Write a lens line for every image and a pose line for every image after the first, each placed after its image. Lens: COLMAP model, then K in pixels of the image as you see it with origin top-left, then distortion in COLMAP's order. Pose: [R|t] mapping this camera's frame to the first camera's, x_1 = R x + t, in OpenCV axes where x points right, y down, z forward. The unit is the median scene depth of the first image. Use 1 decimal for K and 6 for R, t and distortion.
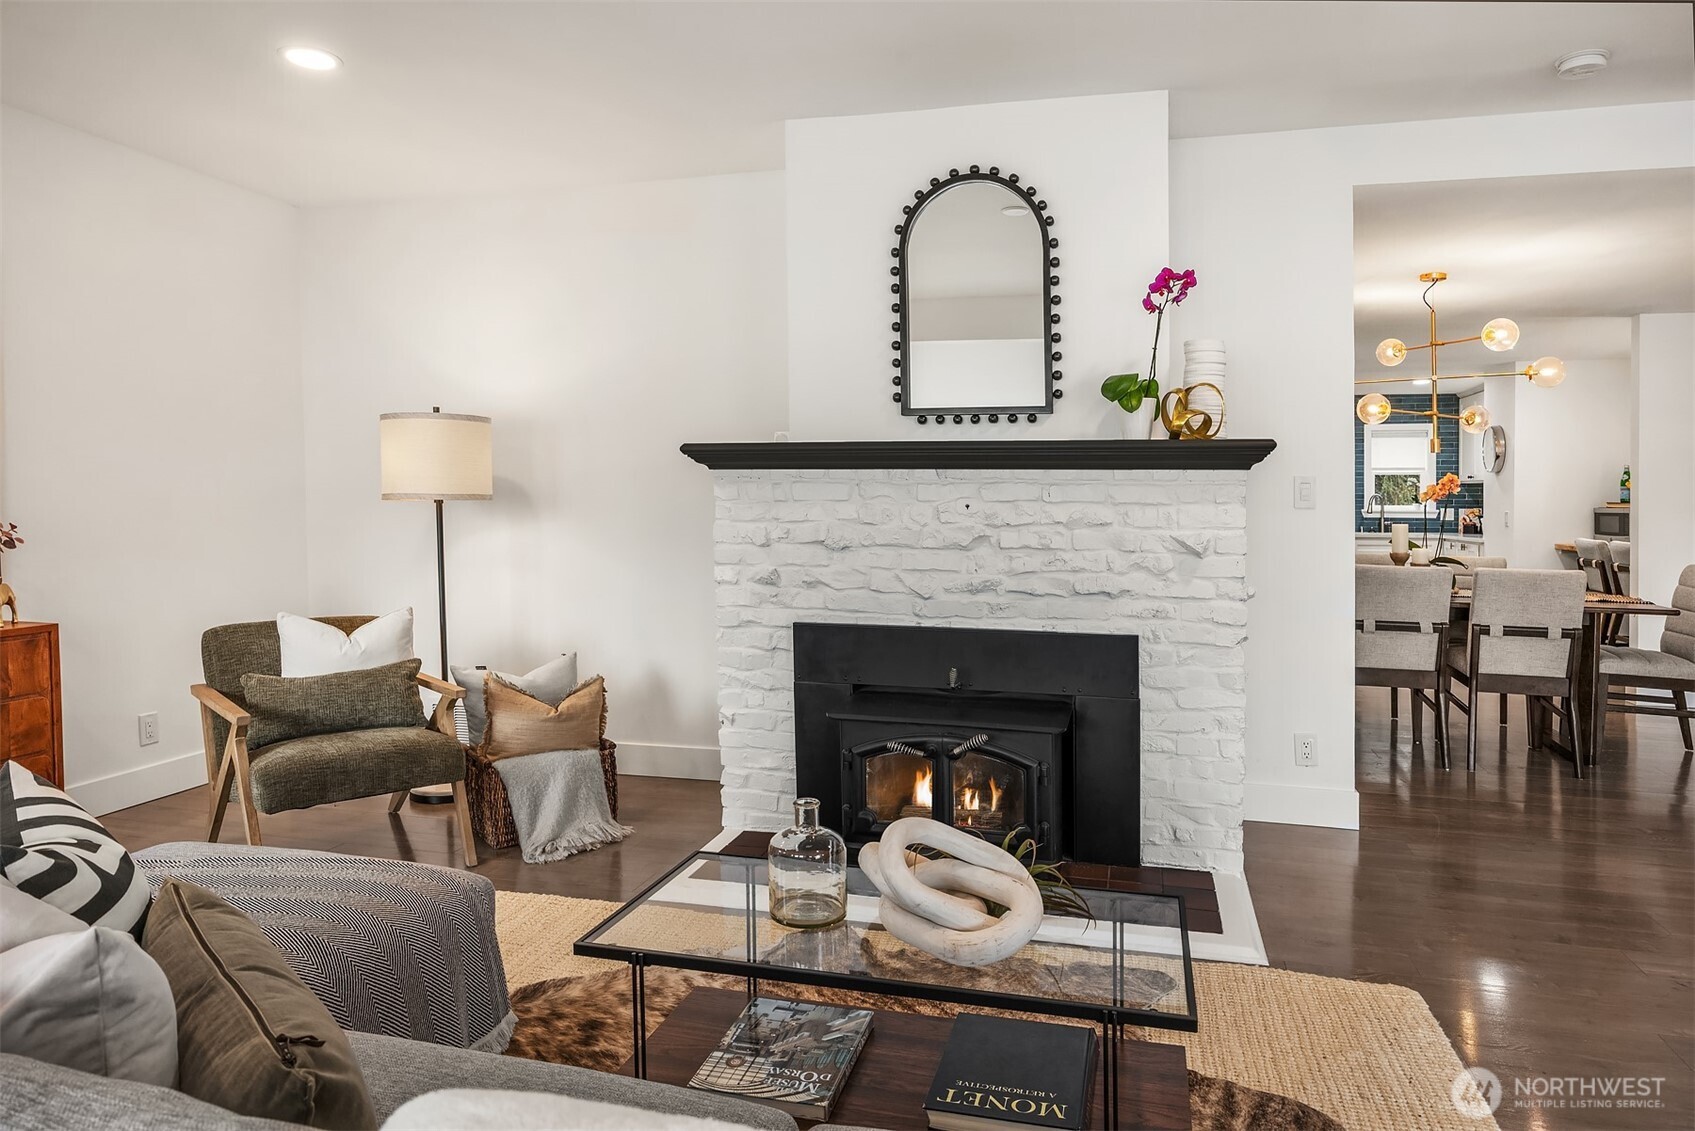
lens RADIAL K [[1057.7, 0, 852.9], [0, 1057.7, 538.1], [0, 0, 1]] dist [-0.000835, -0.000986]
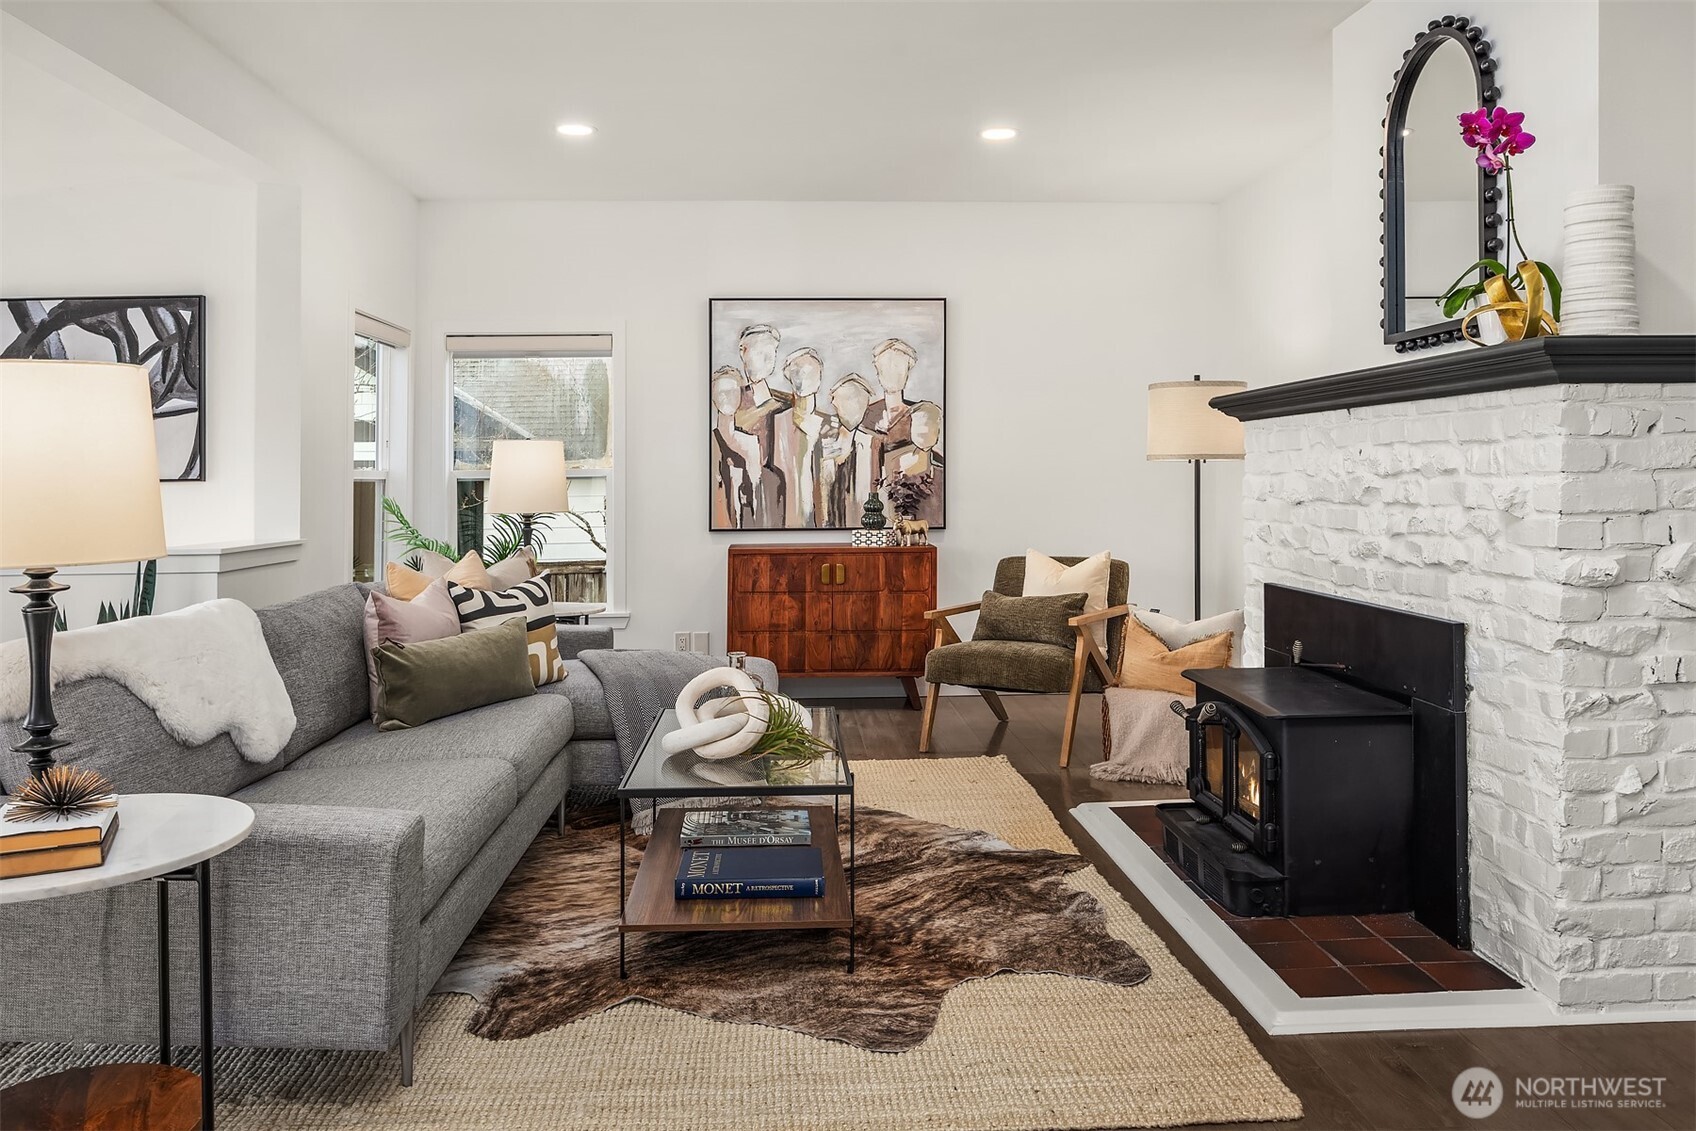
lens RADIAL K [[1302.4, 0, 850.8], [0, 1302.4, 444.8], [0, 0, 1]] dist [-0.005485, 0.005241]
pose [[0.306321, -0.032647, -0.951368, 0.967132], [-0.023091, 0.998863, -0.041712, 0.016219], [0.951648, 0.034745, 0.305218, 0.319355]]
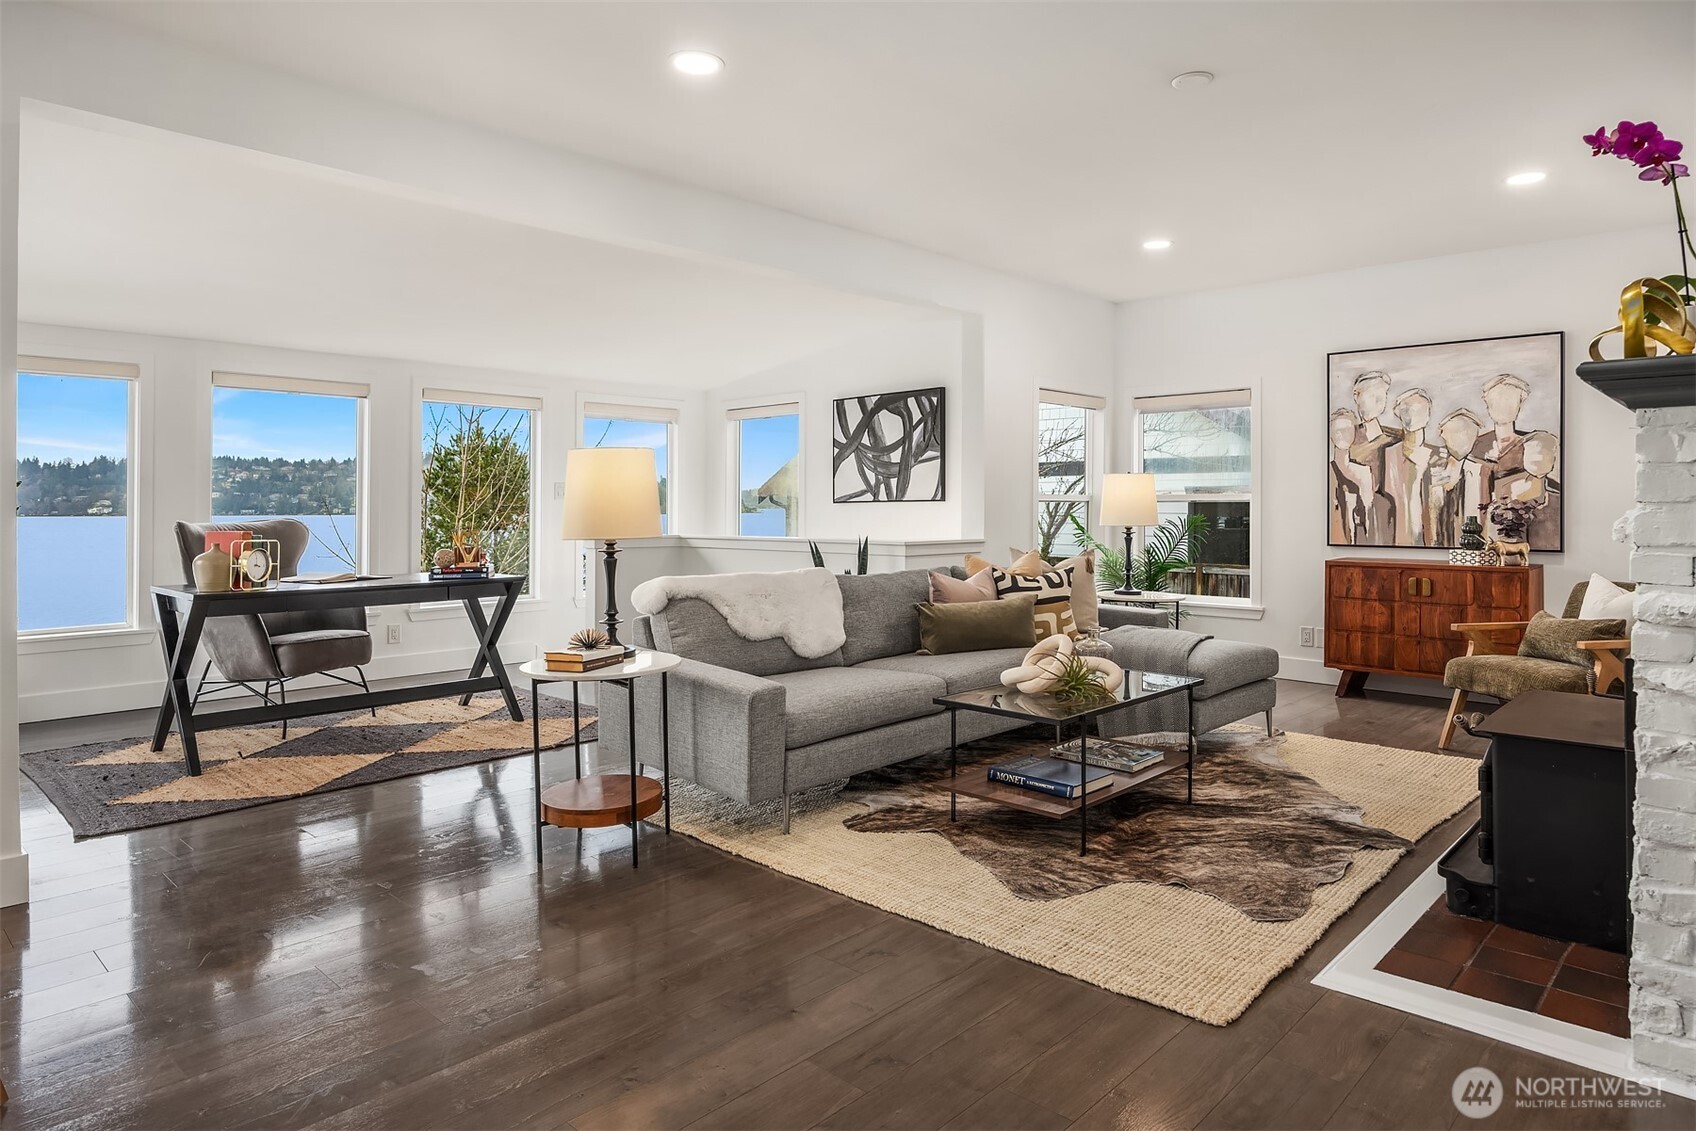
lens RADIAL K [[1027.3, 0, 878.9], [0, 1027.3, 476.5], [0, 0, 1]] dist [-0.000552, 0.001171]
pose [[-0.460983, -0.028909, -0.886938, 1.073367], [-0.033959, 0.999312, -0.014922, -0.000886], [0.886759, 0.023240, -0.461648, 0.846166]]
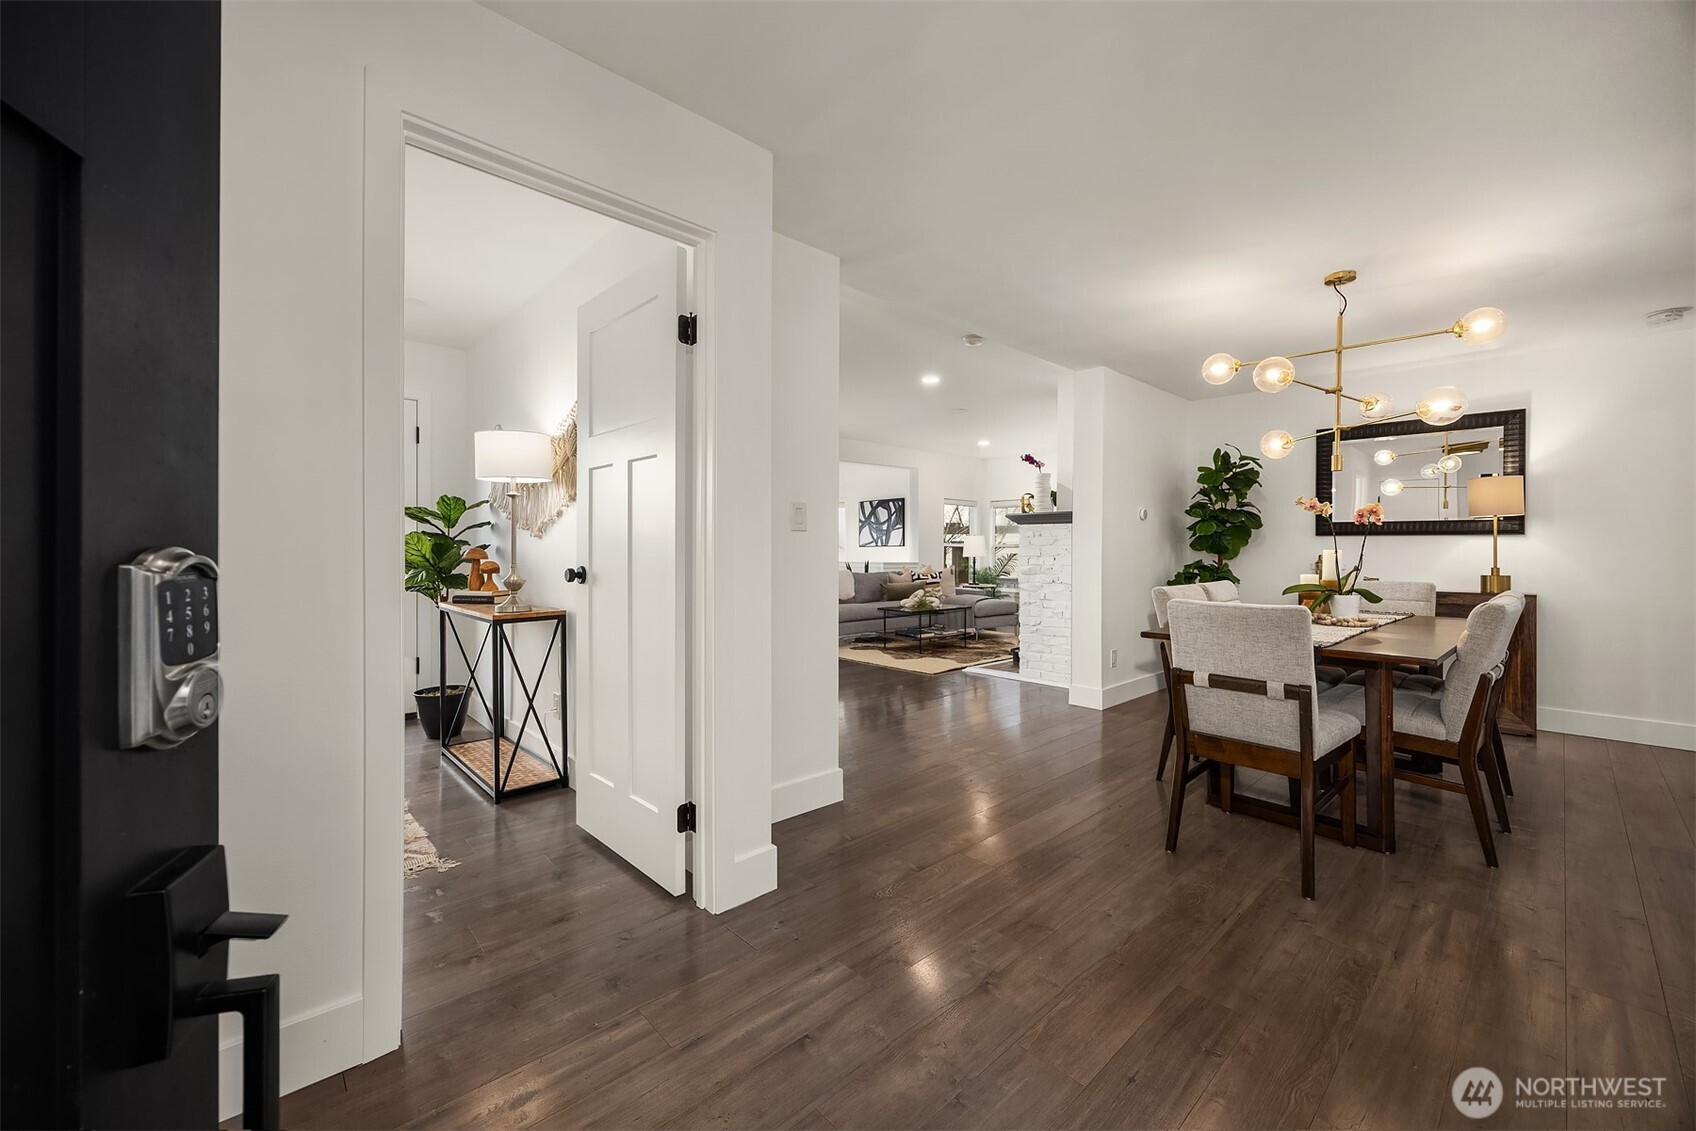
lens RADIAL K [[681.8, 0, 875.1], [0, 681.8, 550.6], [0, 0, 1]] dist [0.000489, -0.000110]
pose [[-0.511284, -0.006844, -0.859384, 1.964833], [-0.040568, 0.999046, 0.016179, -0.012141], [0.858454, 0.043136, -0.511074, 1.498489]]
